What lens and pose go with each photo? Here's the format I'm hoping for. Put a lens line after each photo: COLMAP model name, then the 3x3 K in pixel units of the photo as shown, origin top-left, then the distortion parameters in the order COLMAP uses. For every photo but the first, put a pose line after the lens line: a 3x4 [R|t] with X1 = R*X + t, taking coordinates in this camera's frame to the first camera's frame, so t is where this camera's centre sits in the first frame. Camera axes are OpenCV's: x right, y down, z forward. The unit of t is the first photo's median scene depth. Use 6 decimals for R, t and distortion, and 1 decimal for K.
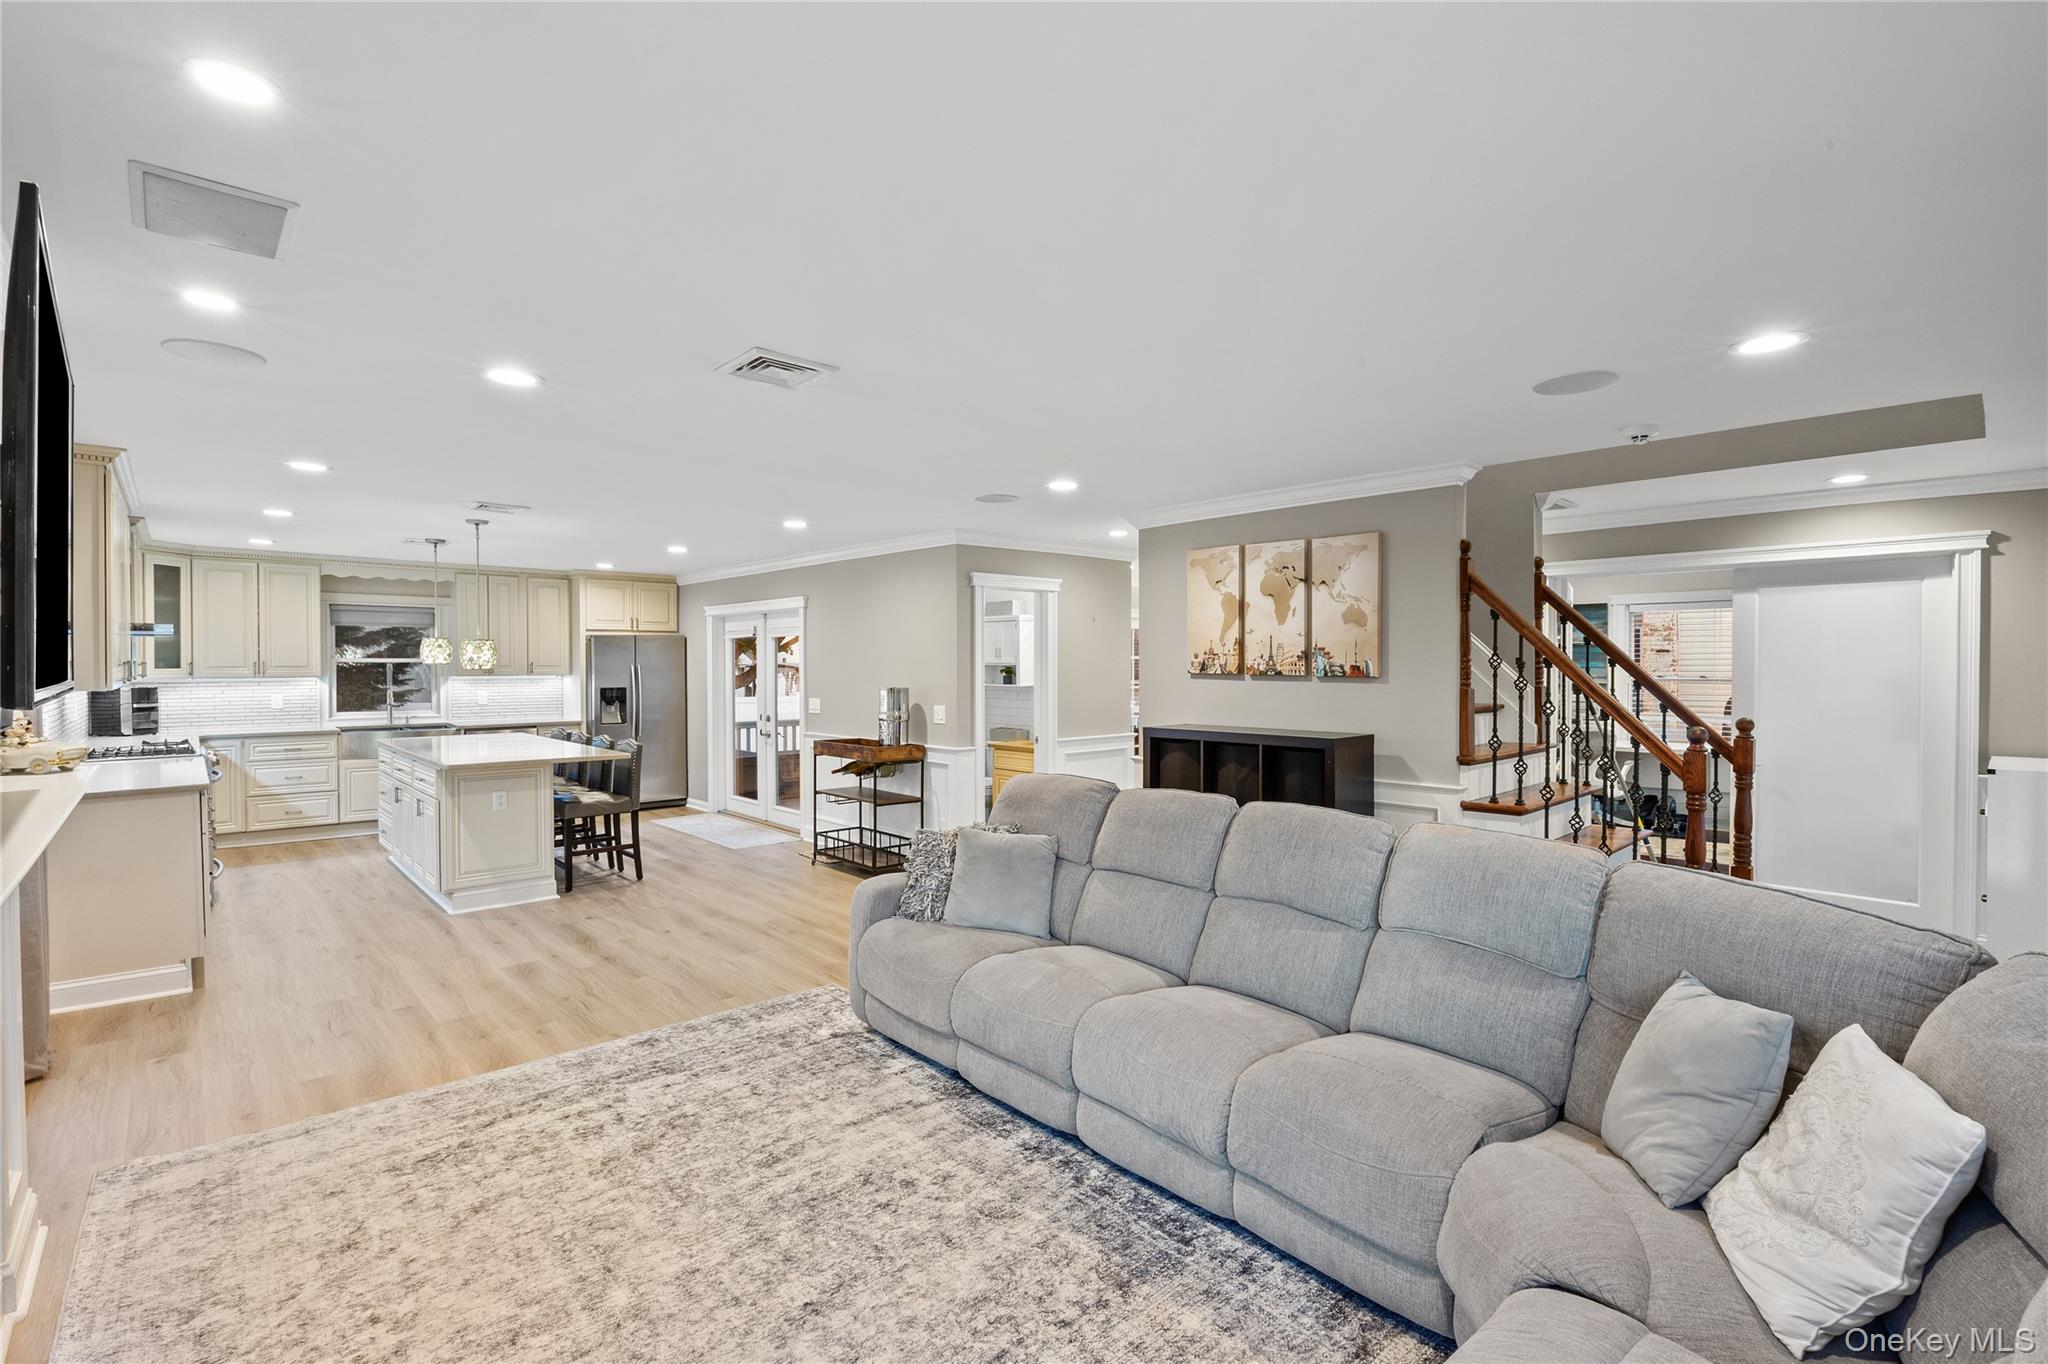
lens RADIAL K [[912.0, 0, 1015.1], [0, 912.0, 672.9], [0, 0, 1]] dist [-0.015591, 0.002686]
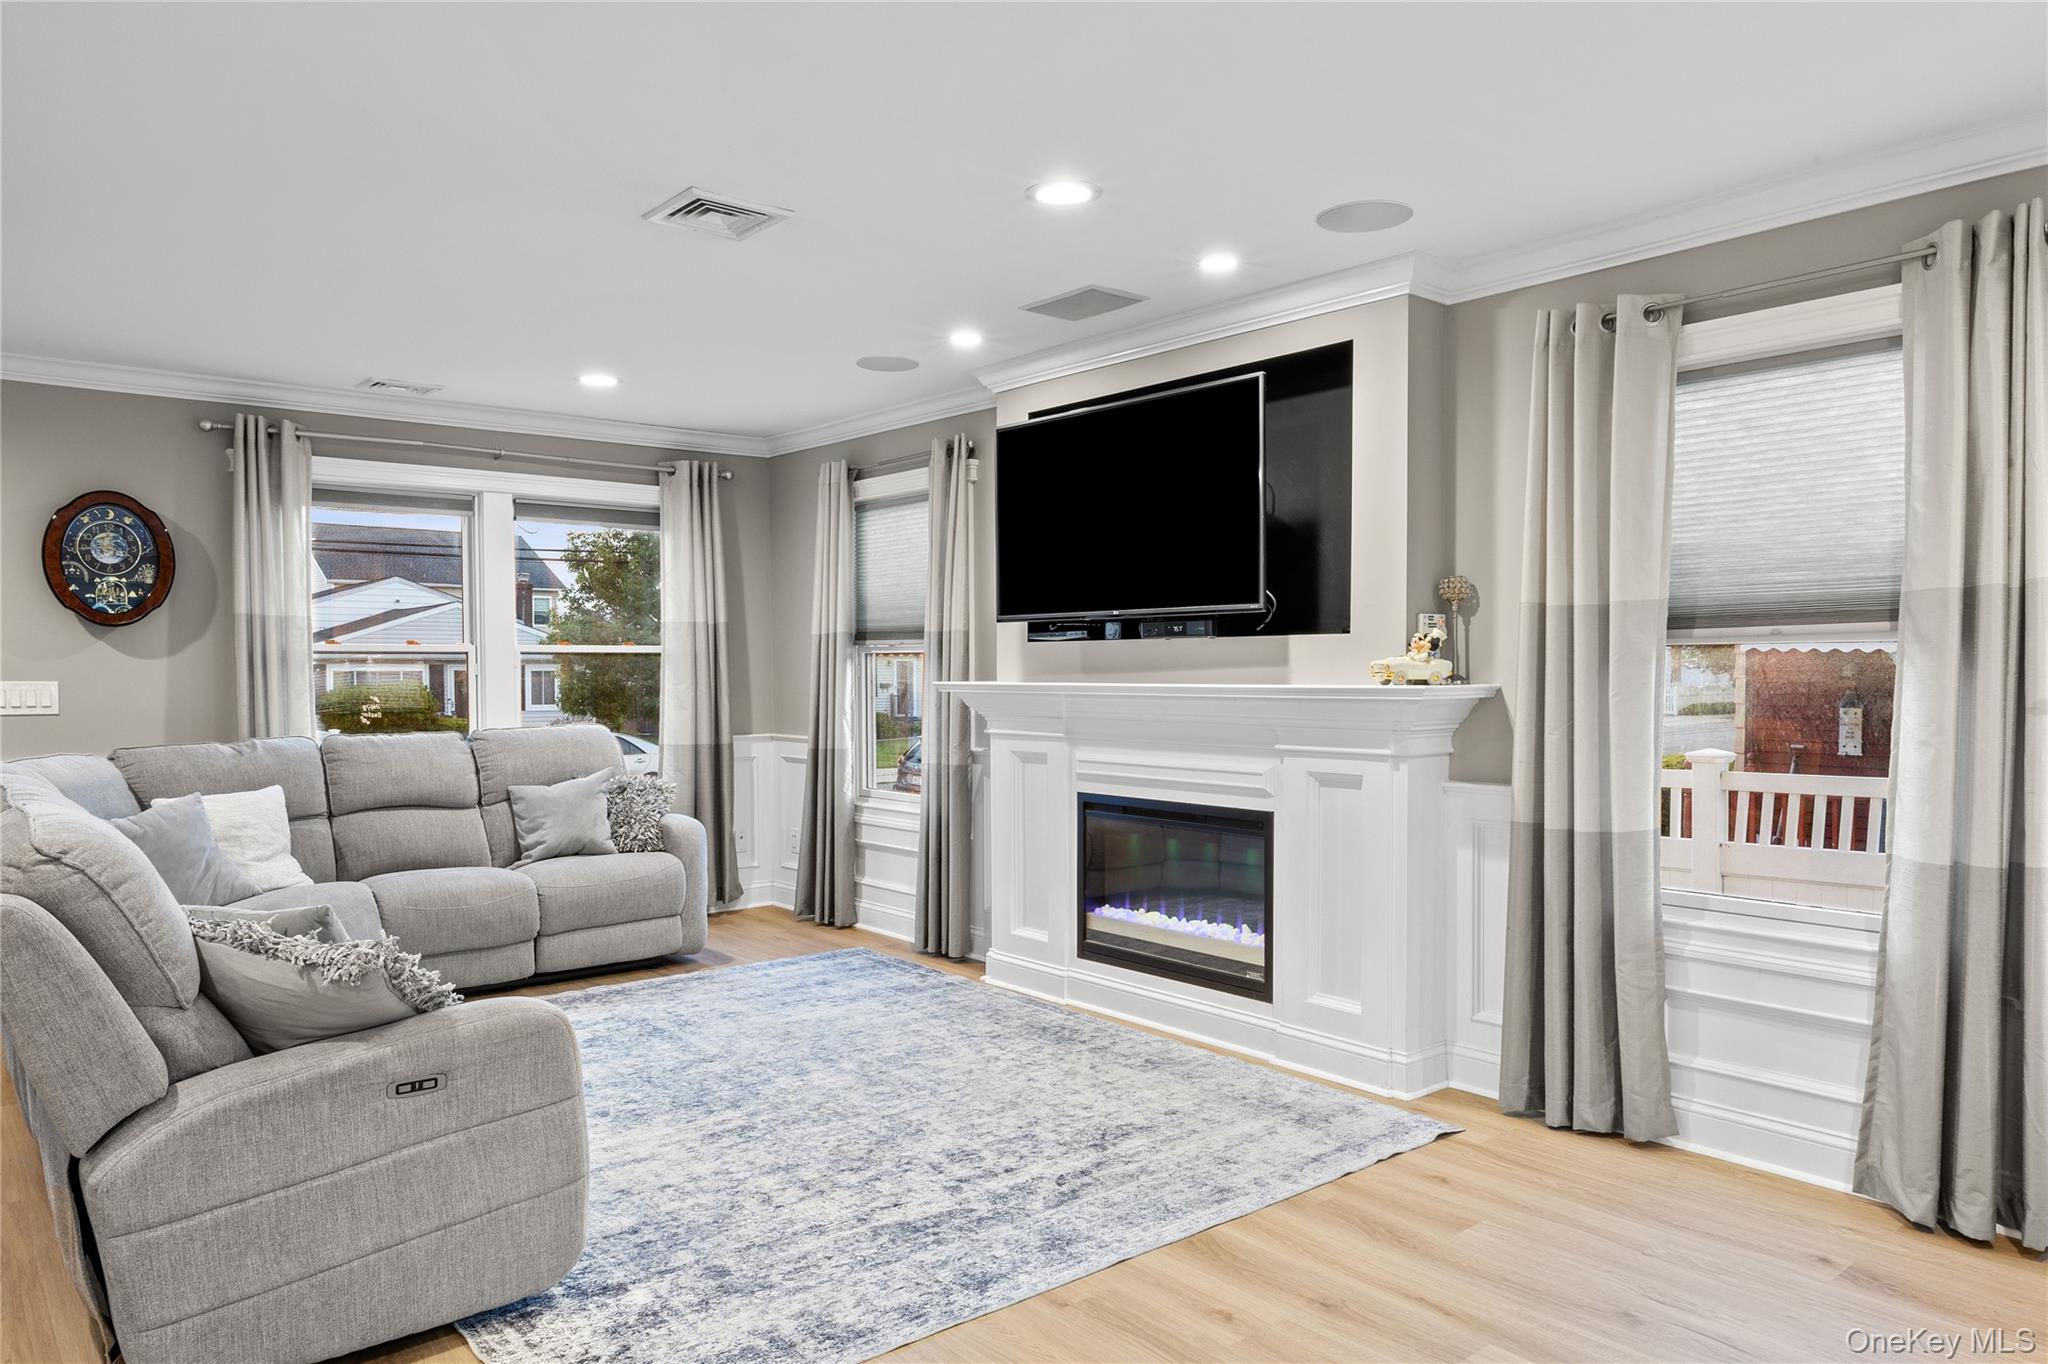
lens RADIAL K [[1360.5, 0, 1023.4], [0, 1360.5, 706.5], [0, 0, 1]] dist [-0.000303, 0.005839]
pose [[-0.999186, 0.004067, 0.040135, -0.333299], [0.005493, 0.999355, 0.035480, 0.036242], [-0.039965, 0.035672, -0.998564, 1.274358]]
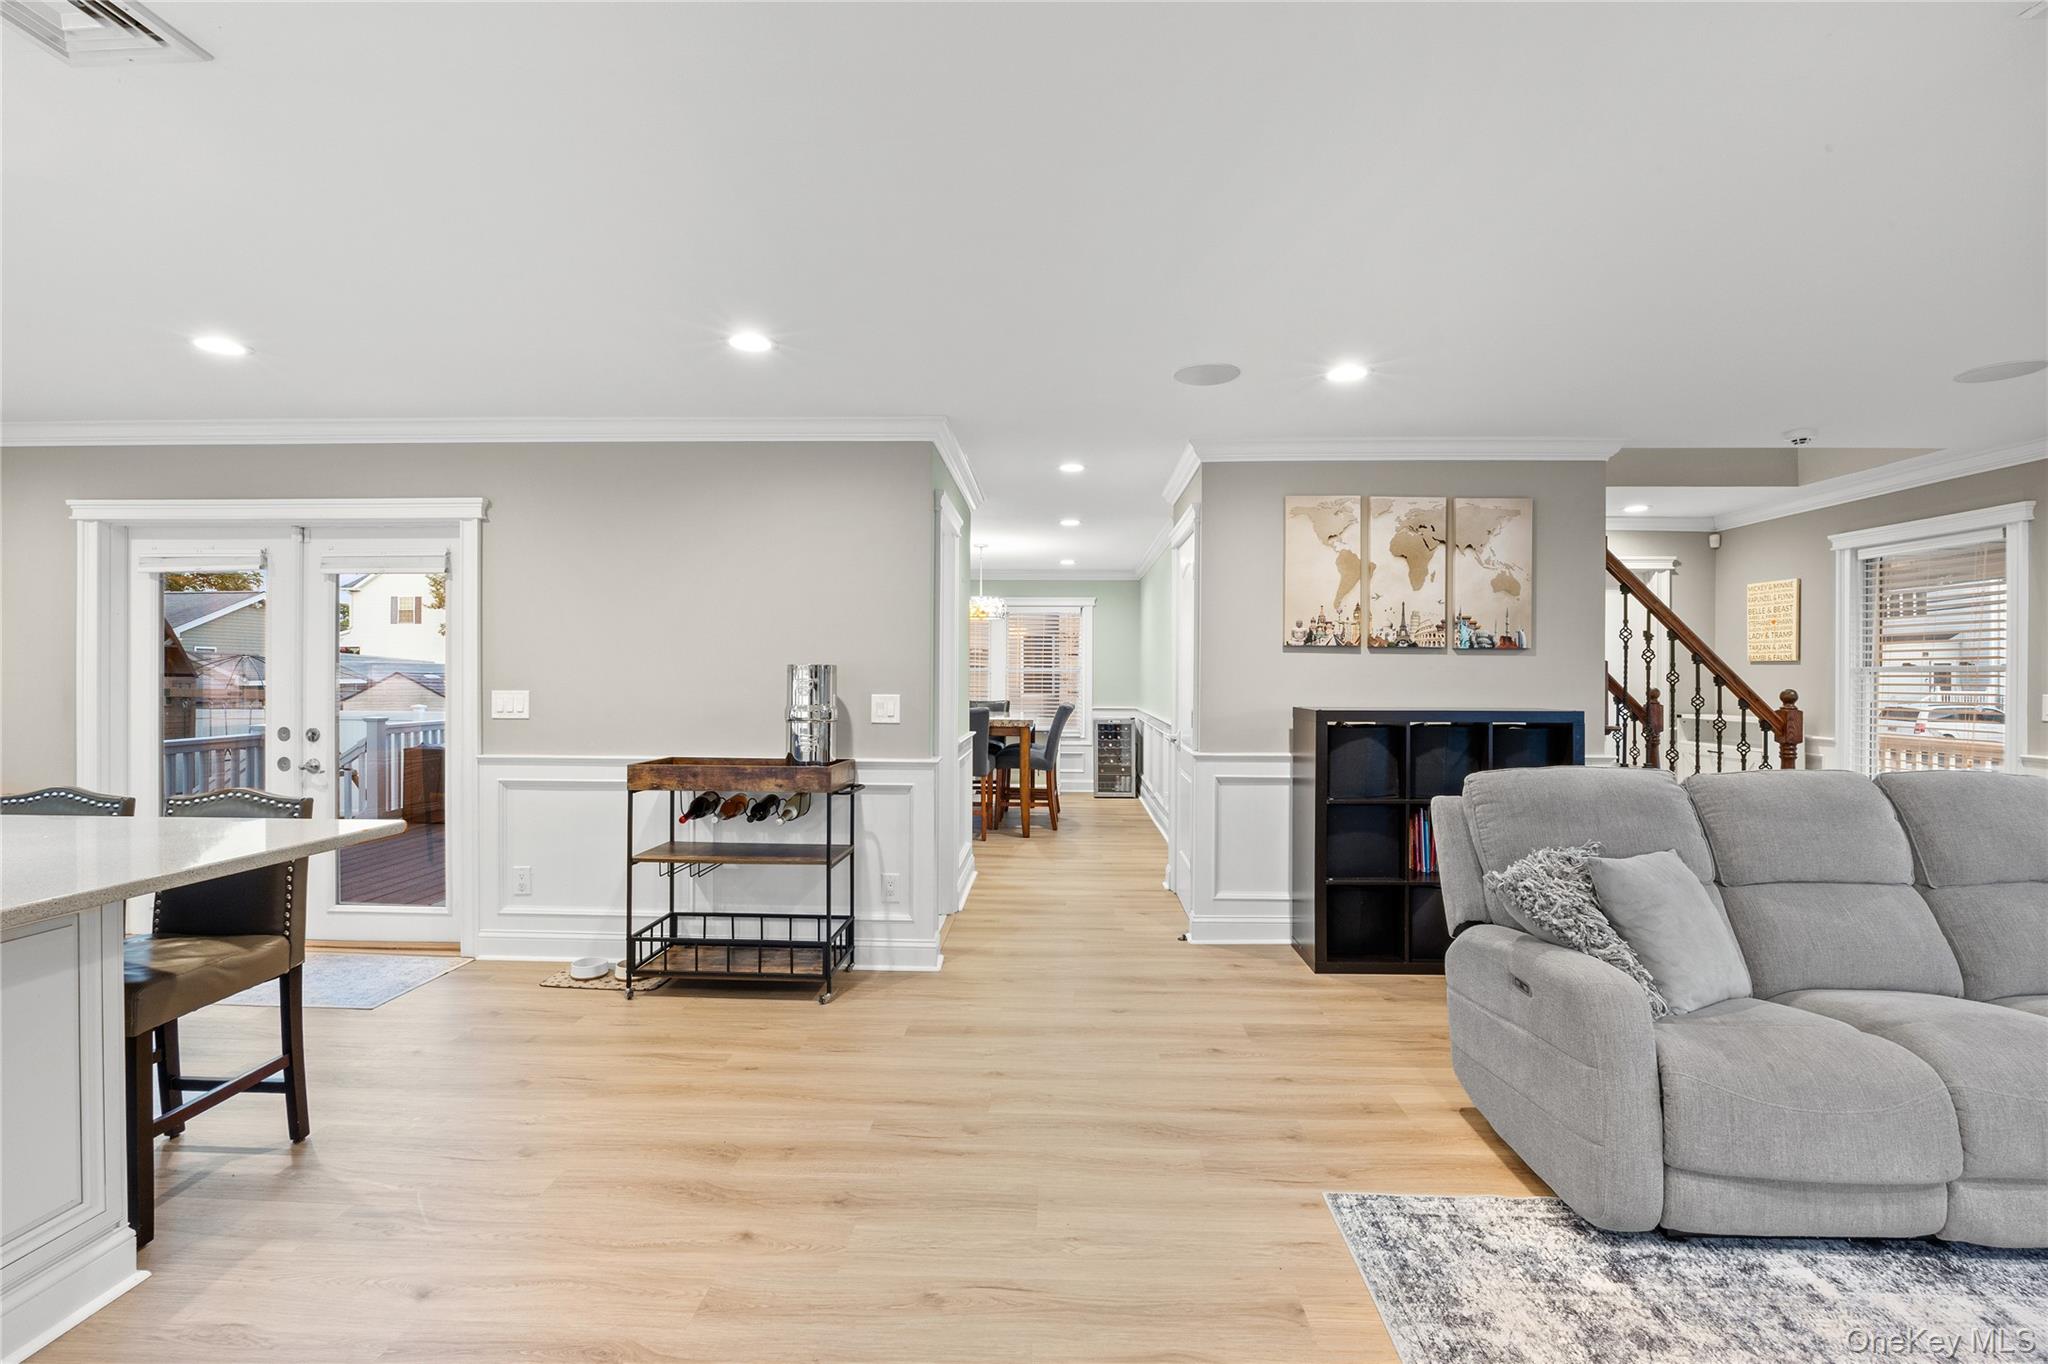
lens RADIAL K [[912.0, 0, 1018.3], [0, 912.0, 673.8], [0, 0, 1]] dist [-0.015591, 0.002686]
pose [[0.707256, 0.005452, 0.706936, -0.604553], [0.000717, 0.999964, -0.008430, 0.035384], [-0.706957, 0.006469, 0.707227, 0.641409]]
